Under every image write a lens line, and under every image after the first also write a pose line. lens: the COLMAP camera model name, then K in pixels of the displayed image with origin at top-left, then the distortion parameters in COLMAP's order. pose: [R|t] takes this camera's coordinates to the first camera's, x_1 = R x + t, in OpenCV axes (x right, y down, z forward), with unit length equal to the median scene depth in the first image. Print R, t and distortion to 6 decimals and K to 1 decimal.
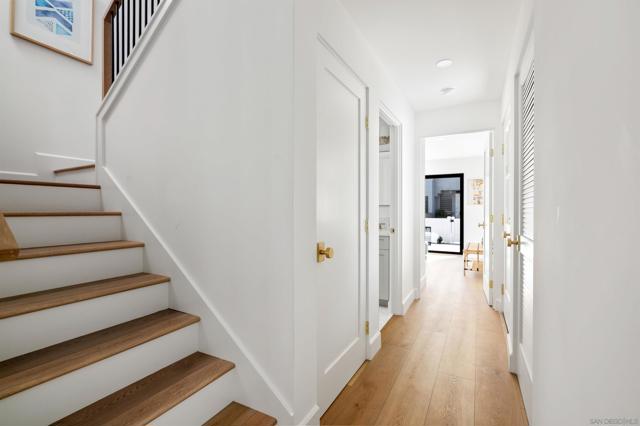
lens RADIAL K [[290.1, 0, 322.0], [0, 290.1, 212.0], [0, 0, 1]] dist [0.002087, 0.000702]
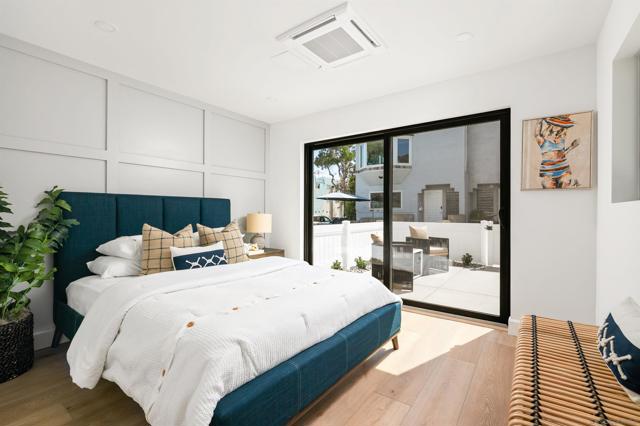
lens RADIAL K [[290.1, 0, 317.3], [0, 290.1, 212.4], [0, 0, 1]] dist [0.002087, 0.000702]
pose [[0.990926, 0.004338, -0.134341, 0.269383], [-0.004850, 0.999982, -0.003484, 0.003651], [0.134324, 0.004104, 0.990929, 0.548200]]
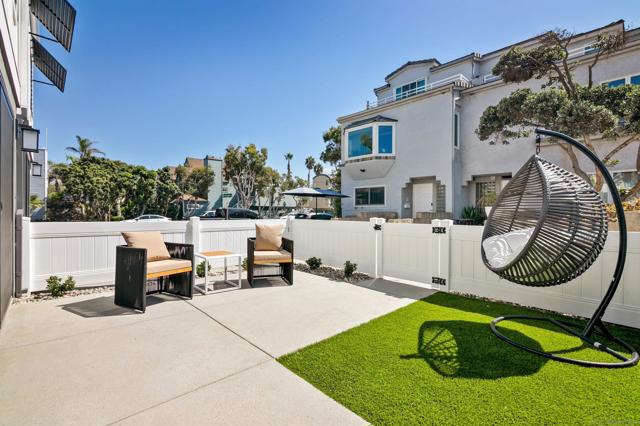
lens RADIAL K [[290.1, 0, 324.2], [0, 290.1, 211.9], [0, 0, 1]] dist [0.002087, 0.000702]
pose [[0.953036, 0.006967, -0.302776, 0.732224], [-0.007340, 0.999973, -0.000094, 0.009612], [0.302767, 0.002312, 0.953062, 0.808702]]
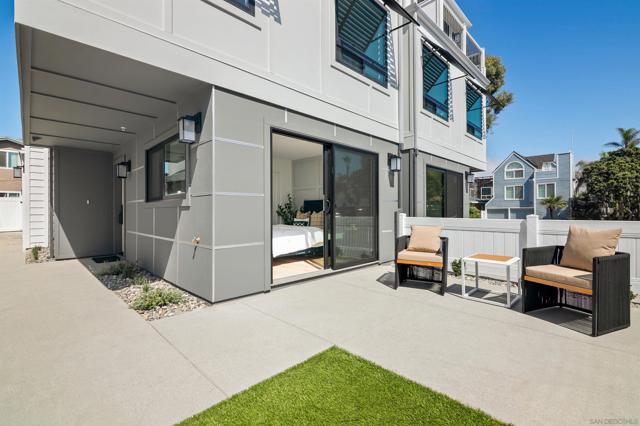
lens RADIAL K [[290.1, 0, 322.8], [0, 290.1, 211.8], [0, 0, 1]] dist [0.002087, 0.000702]
pose [[-0.278454, 0.006016, -0.960431, 0.891004], [-0.000384, 0.999980, 0.006375, 0.013614], [0.960449, 0.002144, -0.278446, 1.132773]]
